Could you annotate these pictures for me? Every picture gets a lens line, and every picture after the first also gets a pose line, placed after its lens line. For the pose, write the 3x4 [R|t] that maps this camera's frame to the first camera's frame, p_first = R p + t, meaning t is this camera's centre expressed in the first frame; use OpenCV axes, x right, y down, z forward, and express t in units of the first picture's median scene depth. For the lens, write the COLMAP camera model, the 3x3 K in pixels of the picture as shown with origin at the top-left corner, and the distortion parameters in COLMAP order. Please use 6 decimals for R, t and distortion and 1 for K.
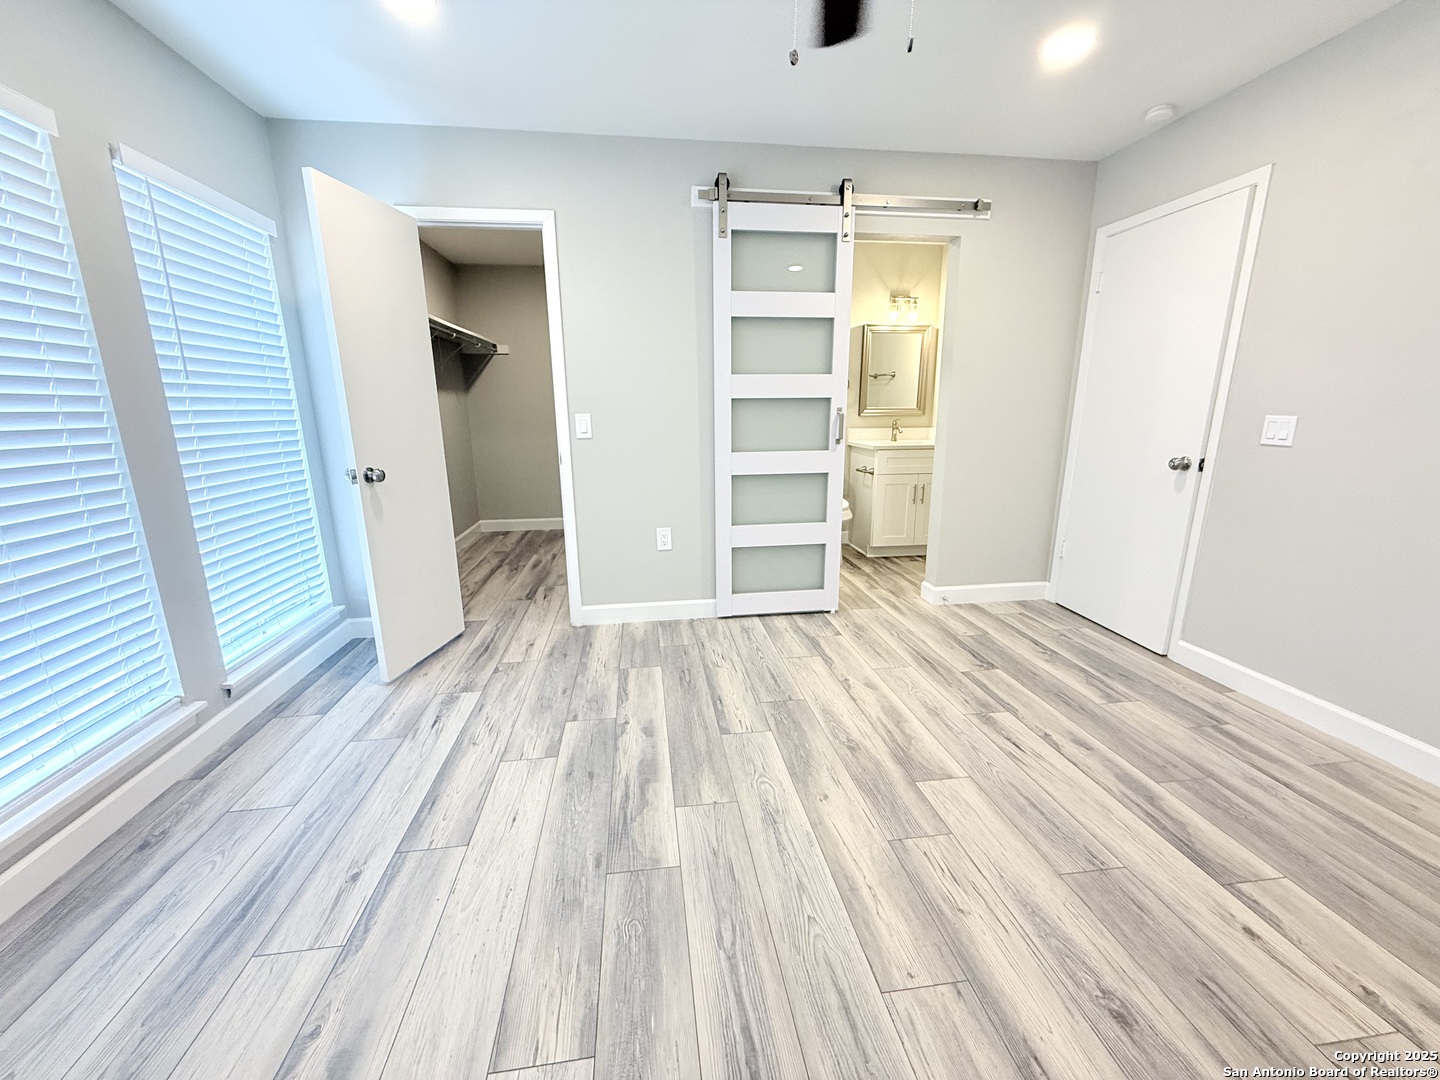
lens RADIAL K [[577.8, 0, 718.7], [0, 577.8, 533.5], [0, 0, 1]] dist [0.000202, 0.001131]
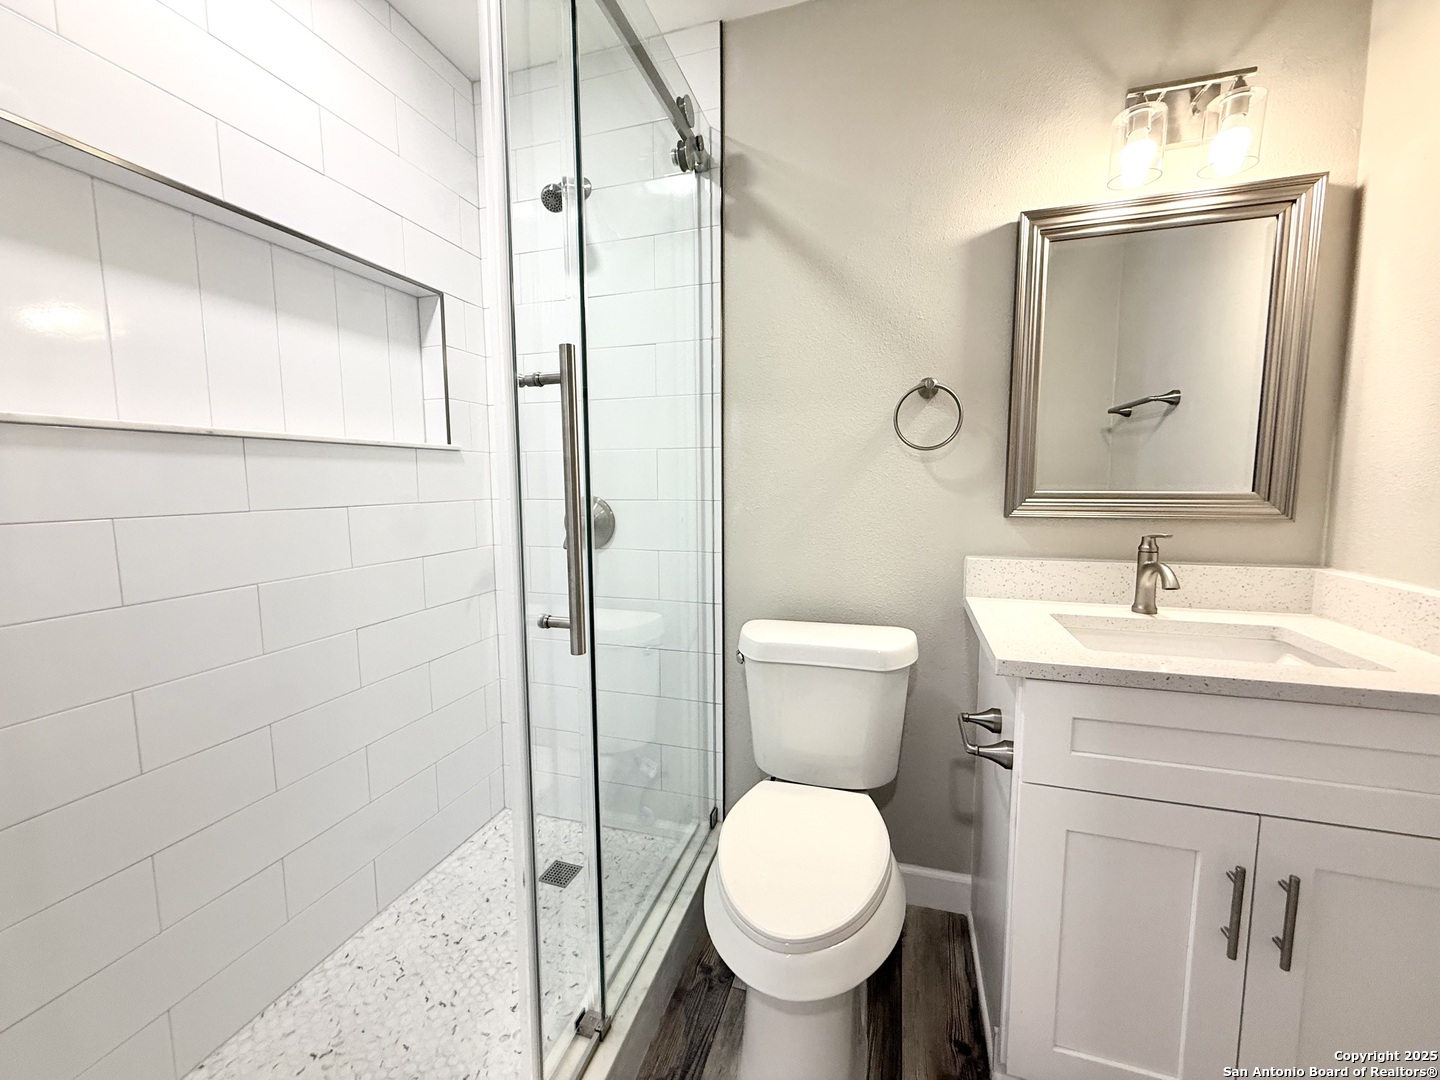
lens RADIAL K [[577.8, 0, 718.8], [0, 577.8, 542.7], [0, 0, 1]] dist [0.000202, 0.001131]
pose [[0.906381, 0.033890, -0.421100, 0.389100], [-0.080675, 0.992319, -0.093784, -0.249155], [0.414687, 0.118977, 0.902153, 1.102620]]
